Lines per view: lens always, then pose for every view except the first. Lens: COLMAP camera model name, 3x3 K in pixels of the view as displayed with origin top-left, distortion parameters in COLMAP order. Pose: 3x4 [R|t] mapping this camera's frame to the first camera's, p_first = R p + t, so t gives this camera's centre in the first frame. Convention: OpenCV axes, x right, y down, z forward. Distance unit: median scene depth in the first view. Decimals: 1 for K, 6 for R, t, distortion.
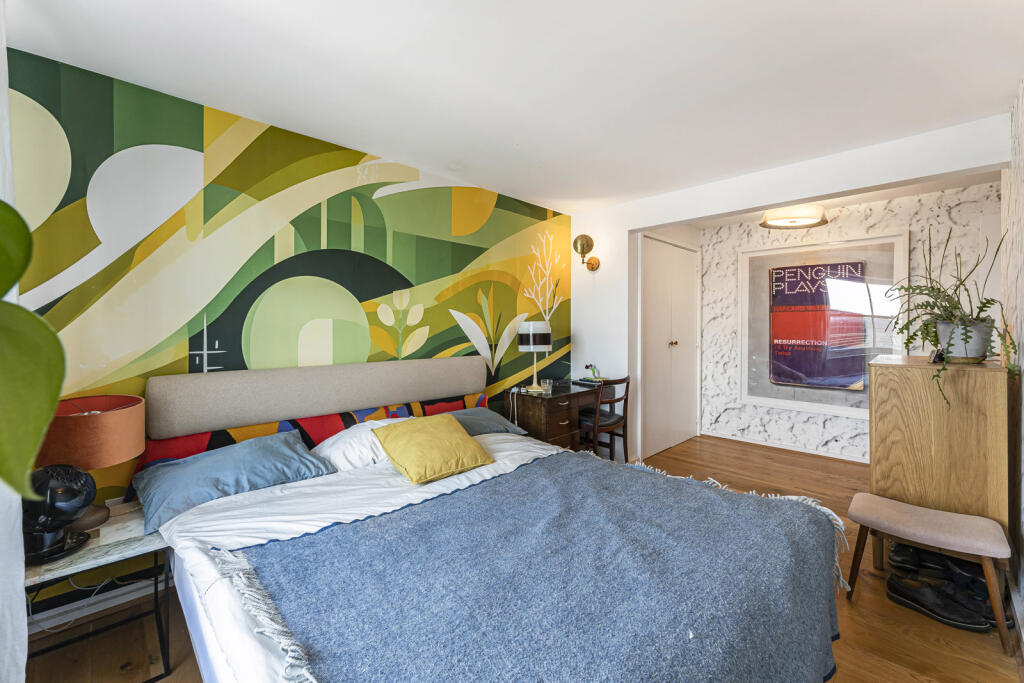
lens RADIAL K [[415.0, 0, 512.0], [0, 415.0, 341.5], [0, 0, 1]] dist [0.001458, 0.000063]
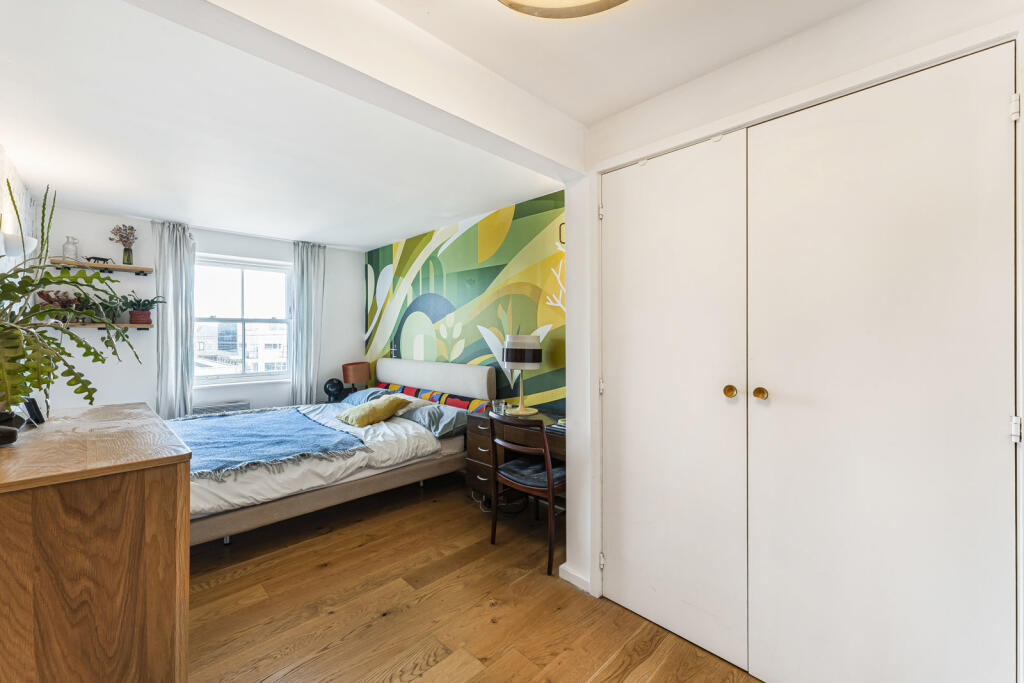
lens RADIAL K [[415.0, 0, 512.0], [0, 415.0, 341.5], [0, 0, 1]] dist [0.001458, 0.000063]
pose [[0.014651, 0.016840, -0.999751, 1.116054], [-0.035202, 0.999247, 0.016315, -0.056868], [0.999273, 0.034954, 0.015232, 1.152195]]
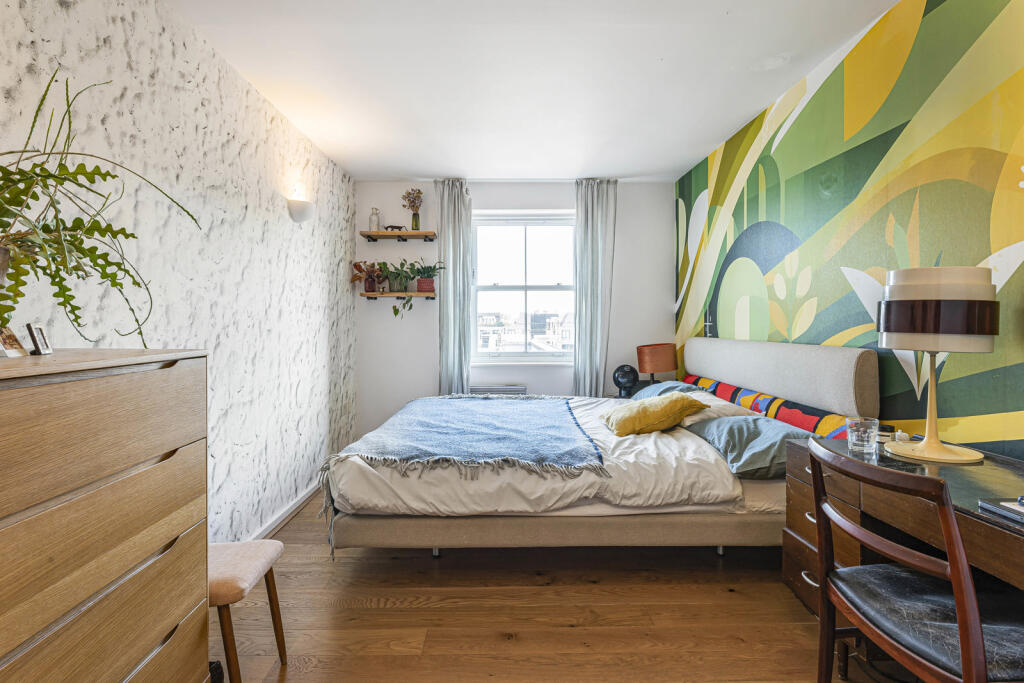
lens RADIAL K [[532.1, 0, 504.4], [0, 532.1, 334.3], [0, 0, 1]] dist [-0.002987, 0.000391]
pose [[-0.685239, 0.015864, -0.728145, 0.790392], [-0.023465, 0.998763, 0.043842, -0.002803], [0.727940, 0.047129, -0.684019, 1.249572]]
